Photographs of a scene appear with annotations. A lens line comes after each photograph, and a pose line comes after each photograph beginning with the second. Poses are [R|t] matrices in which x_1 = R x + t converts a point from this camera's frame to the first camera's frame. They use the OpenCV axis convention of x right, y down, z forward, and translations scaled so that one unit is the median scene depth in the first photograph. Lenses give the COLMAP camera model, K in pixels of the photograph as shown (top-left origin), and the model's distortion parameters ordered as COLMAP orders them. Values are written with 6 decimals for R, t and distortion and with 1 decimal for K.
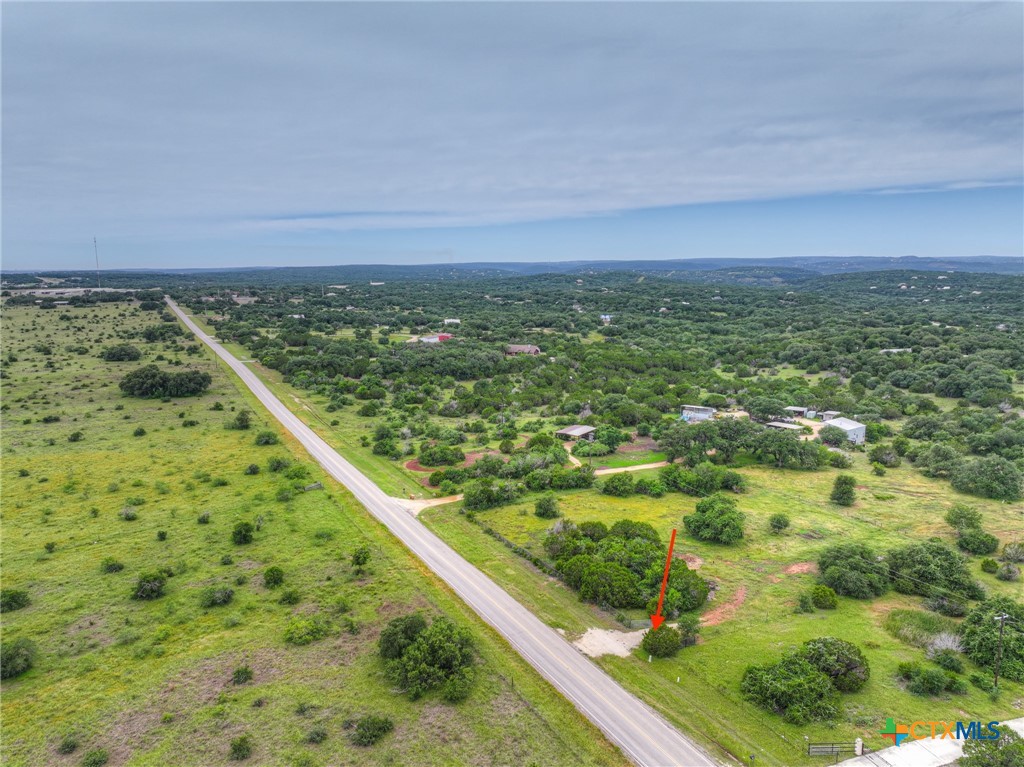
lens RADIAL K [[732.9, 0, 512.0], [0, 732.9, 383.5], [0, 0, 1]] dist [0.010168, 0.018412]
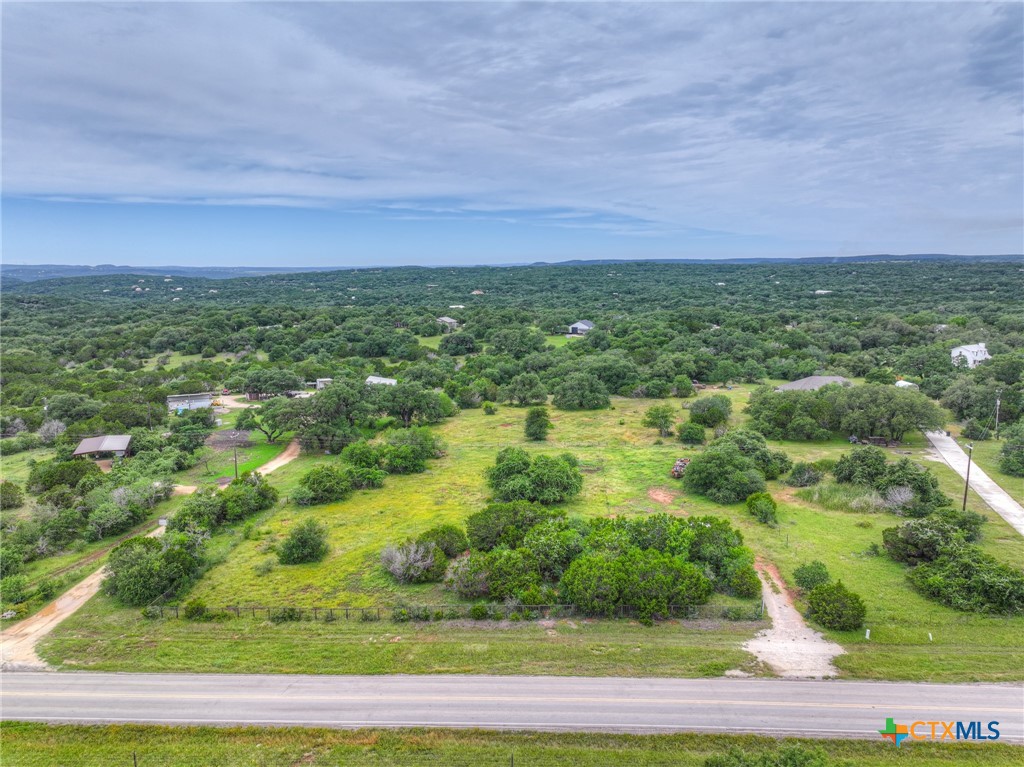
lens RADIAL K [[745.4, 0, 510.7], [0, 745.4, 359.3], [0, 0, 1]] dist [0.000382, 0.002956]
pose [[0.525012, -0.101106, 0.845068, -0.253051], [0.146943, 0.988776, 0.027009, 0.030053], [-0.838314, 0.109997, 0.533976, 0.423136]]
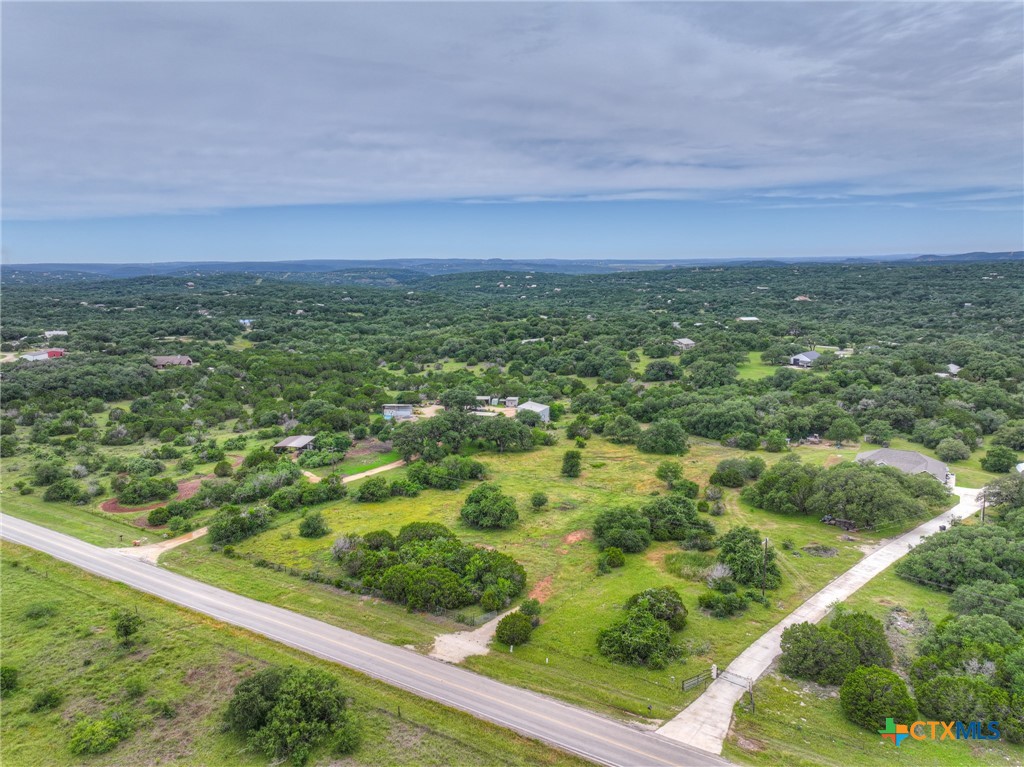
lens RADIAL K [[732.9, 0, 512.0], [0, 732.9, 383.5], [0, 0, 1]] dist [0.010168, 0.018412]
pose [[0.866371, -0.081555, 0.492697, -0.135390], [0.082714, 0.996383, 0.019483, -0.005456], [-0.492504, 0.023873, 0.869983, 0.051075]]
